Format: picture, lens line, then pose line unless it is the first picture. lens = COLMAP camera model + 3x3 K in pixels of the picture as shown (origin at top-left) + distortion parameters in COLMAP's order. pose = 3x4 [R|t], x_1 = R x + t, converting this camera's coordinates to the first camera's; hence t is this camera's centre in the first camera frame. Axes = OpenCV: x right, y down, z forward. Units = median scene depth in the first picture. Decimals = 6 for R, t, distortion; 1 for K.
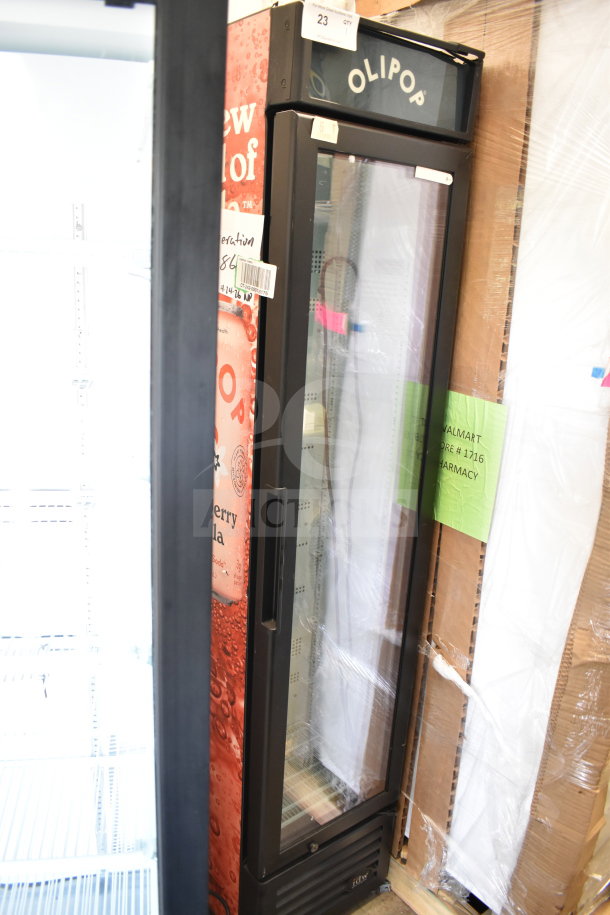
lens RADIAL K [[712.8, 0, 305.0], [0, 712.8, 457.5], [0, 0, 1]] dist [-0.079681, -0.000516]
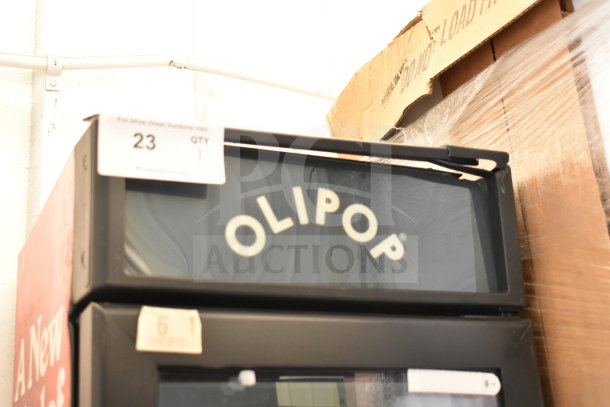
lens RADIAL K [[851.2, 0, 305.0], [0, 851.2, 203.5], [0, 0, 1]] dist [-0.099917, 0.025704]
pose [[0.964774, -0.189094, -0.182908, 0.226887], [0.045913, 0.805603, -0.590674, -0.166815], [0.259044, 0.561469, 0.785907, 0.461712]]
